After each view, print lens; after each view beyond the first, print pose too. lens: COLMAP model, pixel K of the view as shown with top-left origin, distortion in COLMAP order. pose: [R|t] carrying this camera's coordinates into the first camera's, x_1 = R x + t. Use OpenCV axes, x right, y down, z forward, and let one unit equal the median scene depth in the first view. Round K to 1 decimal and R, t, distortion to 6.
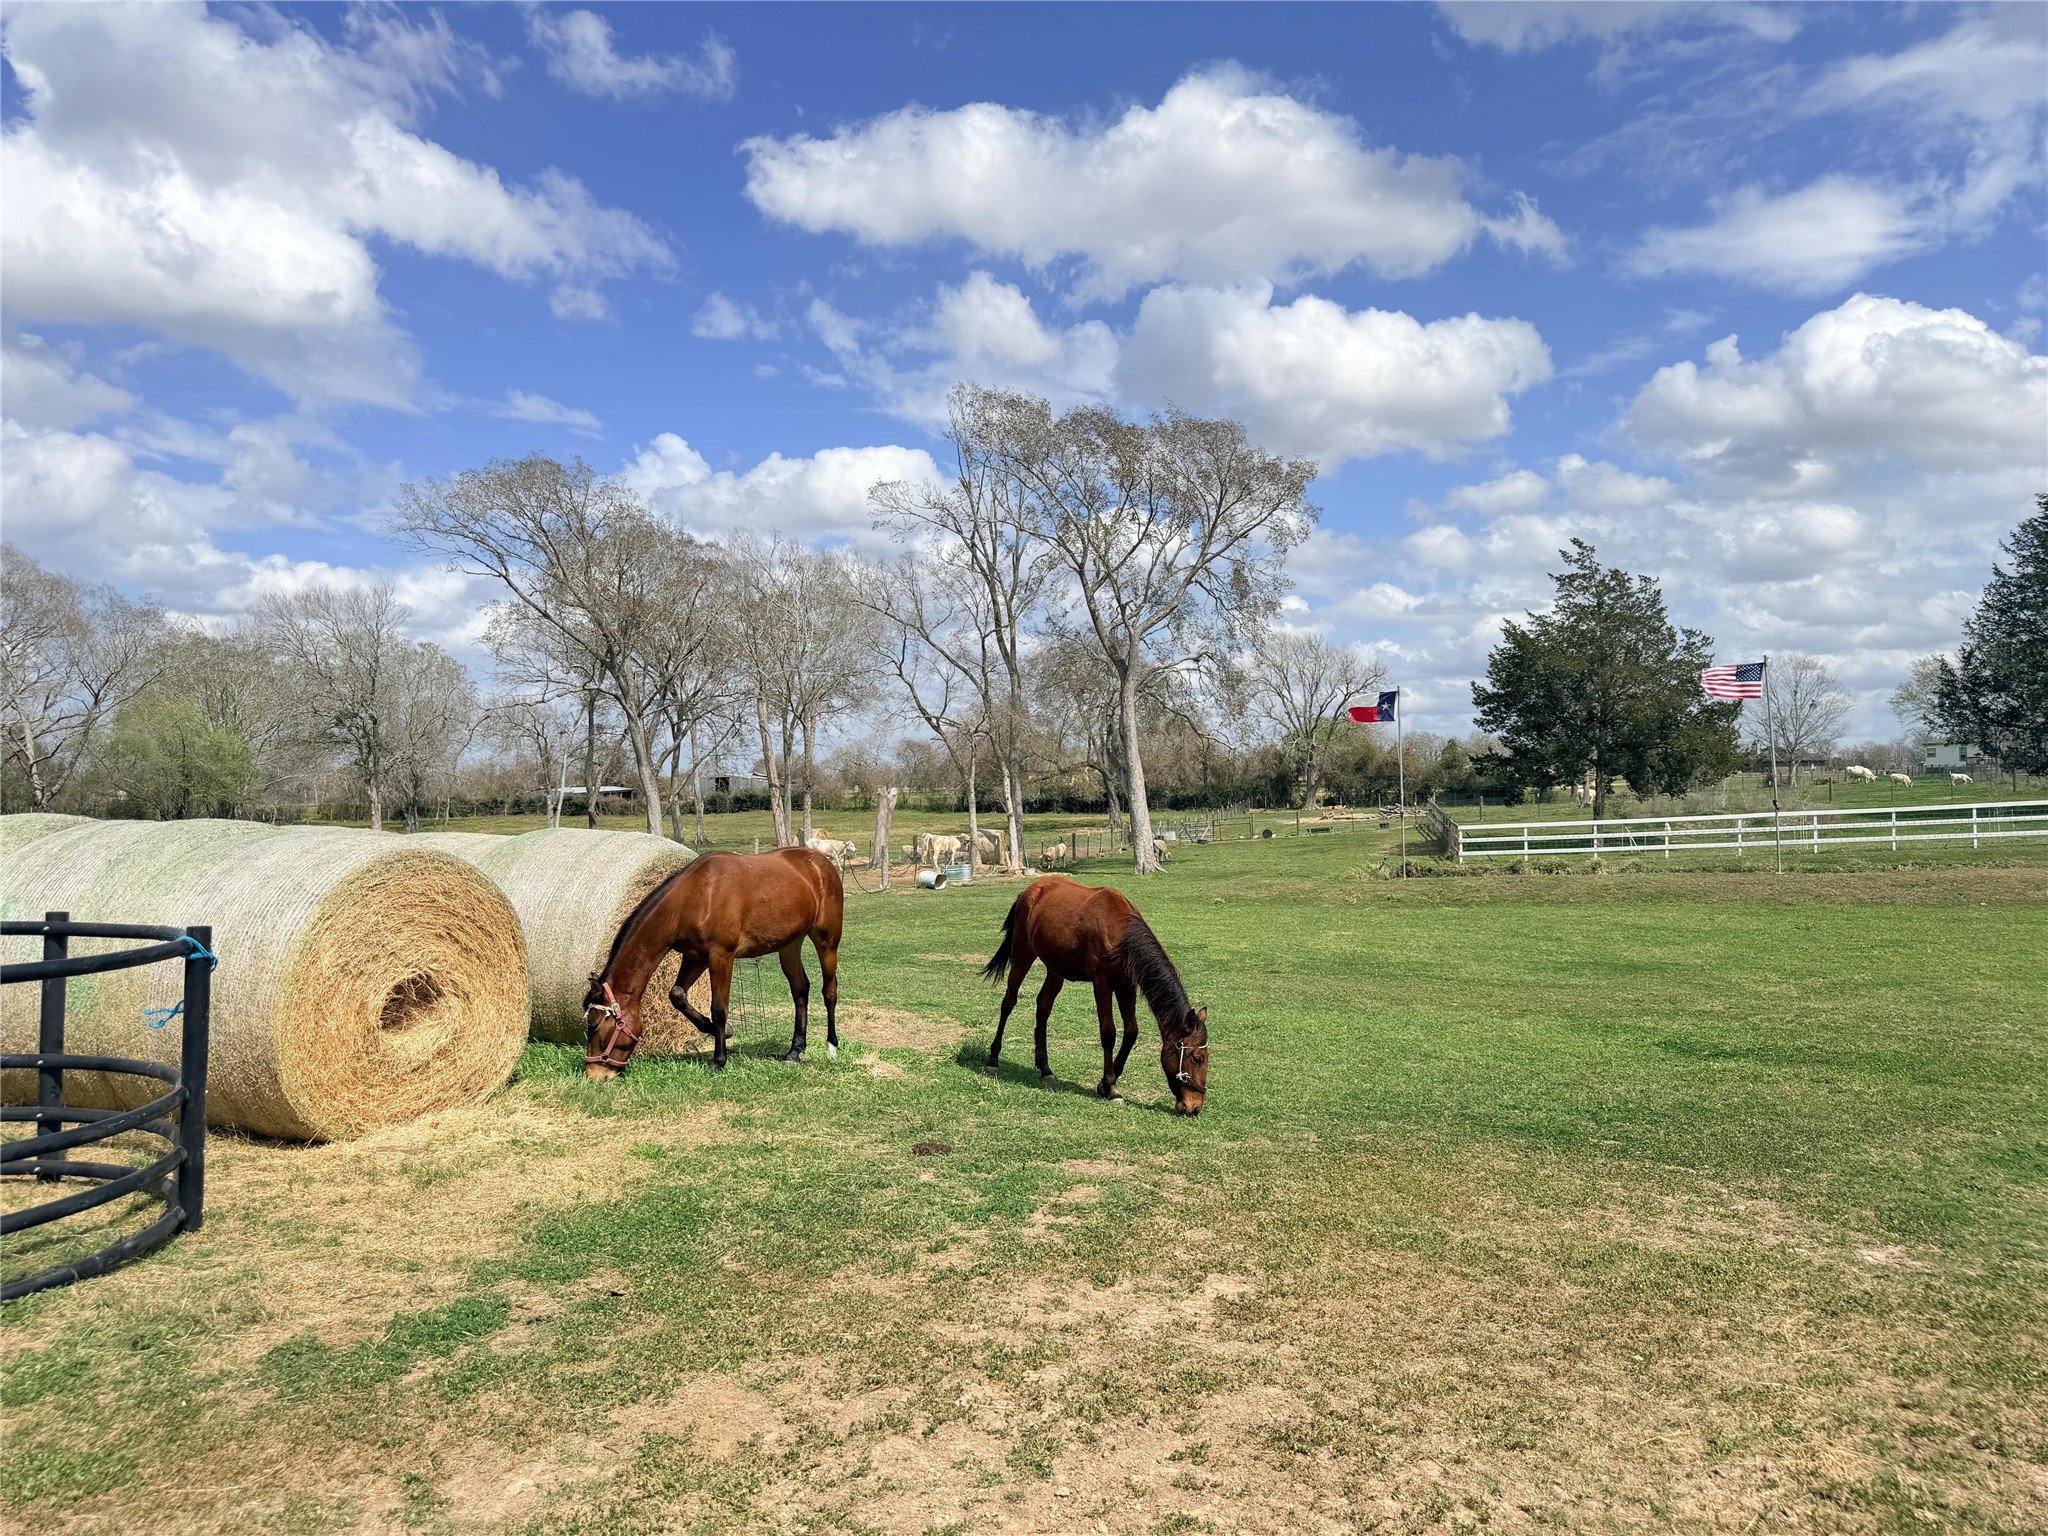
lens RADIAL K [[1381.9, 0, 983.6], [0, 1381.9, 757.8], [0, 0, 1]] dist [0.025079, -0.045646]
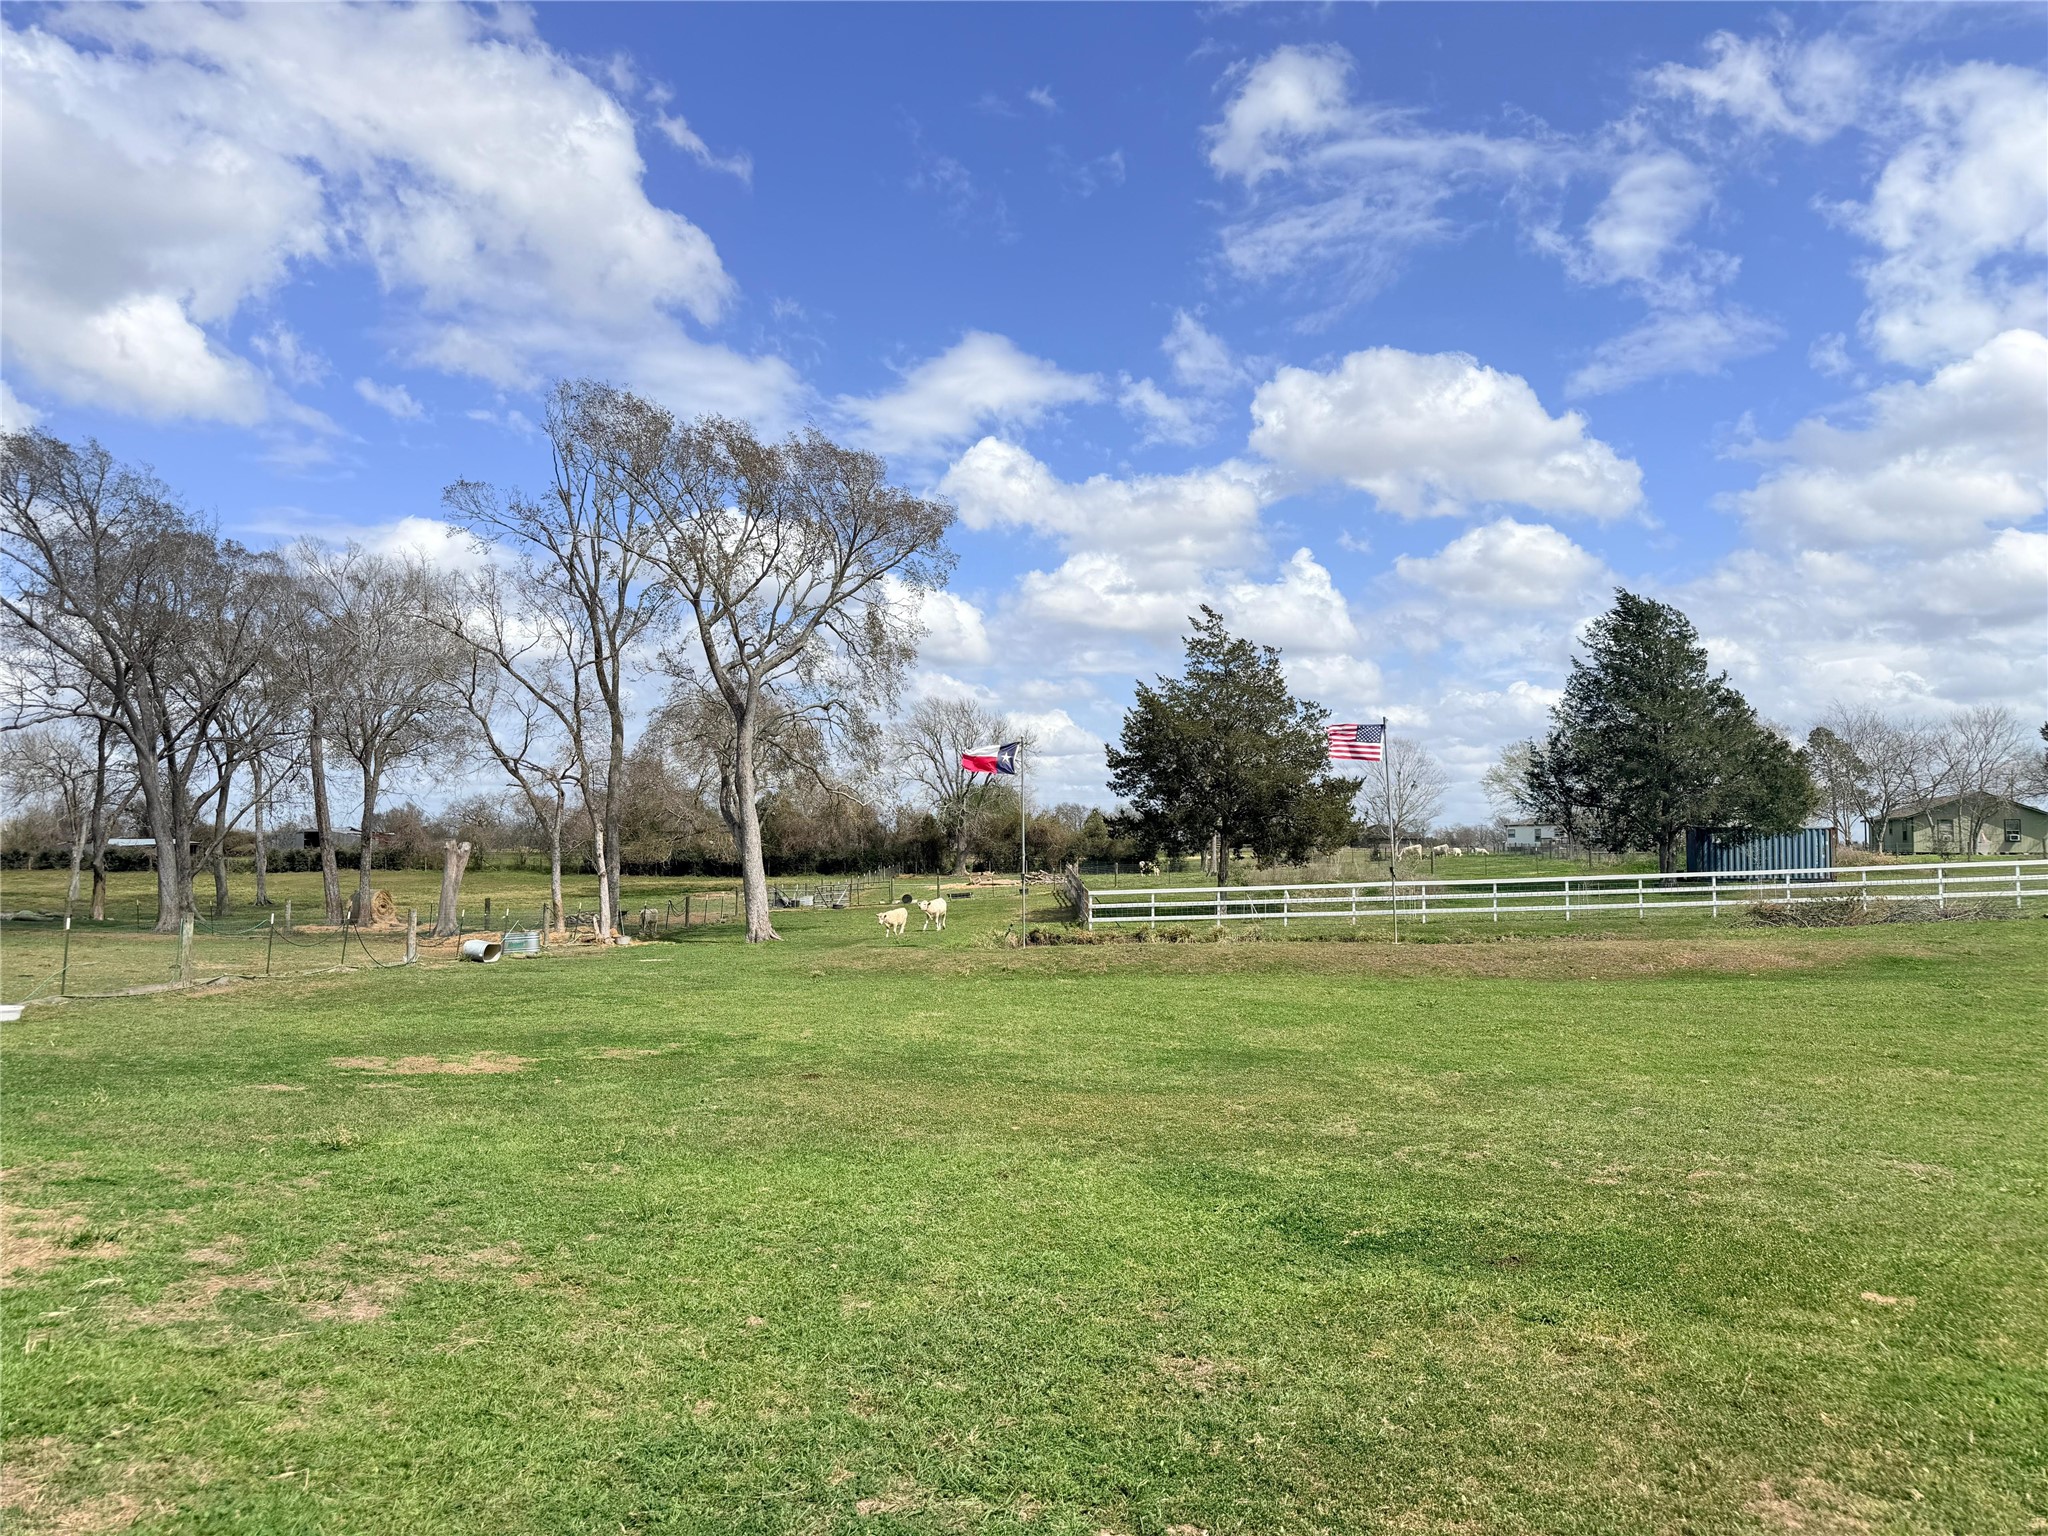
lens RADIAL K [[1381.9, 0, 1030.3], [0, 1381.9, 777.2], [0, 0, 1]] dist [0.025079, -0.045646]
pose [[0.962727, 0.033050, 0.268446, 0.041558], [-0.023980, 0.999028, -0.036998, 0.005875], [-0.269408, 0.029182, 0.962584, 0.083363]]
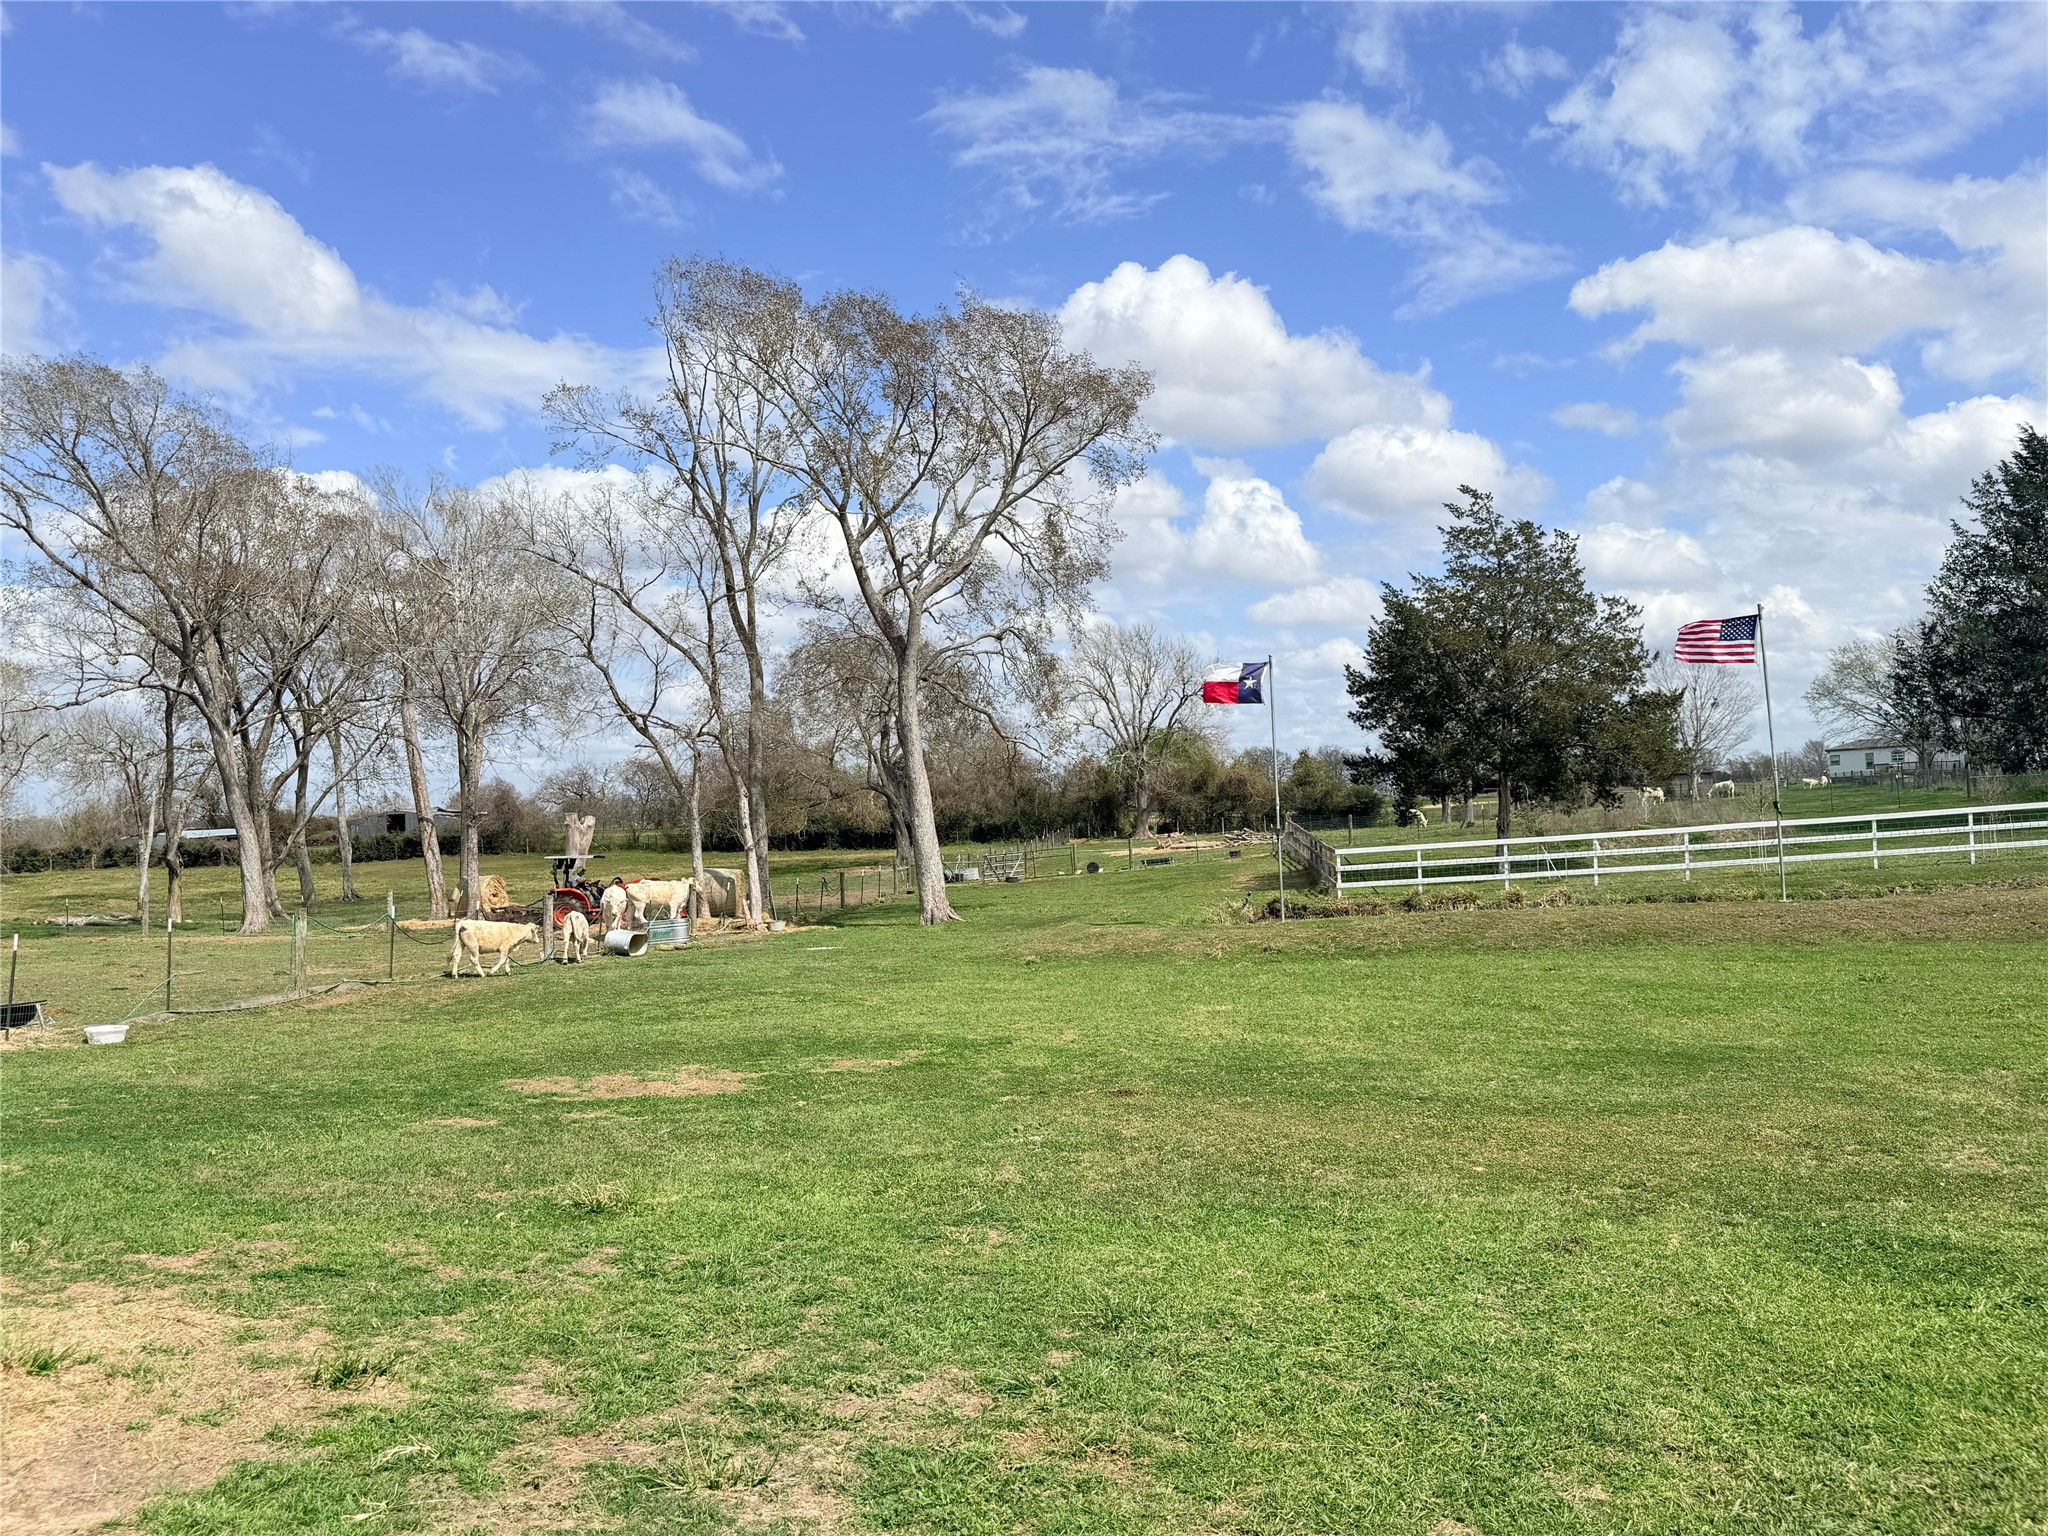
lens RADIAL K [[1639.2, 0, 1020.2], [0, 1639.2, 771.7], [0, 0, 1]] dist [0.091708, -0.175850]
pose [[0.986933, -0.013432, 0.160570, 0.021064], [0.014787, 0.999864, -0.007247, 0.009002], [-0.160451, 0.009526, 0.986998, 0.116859]]
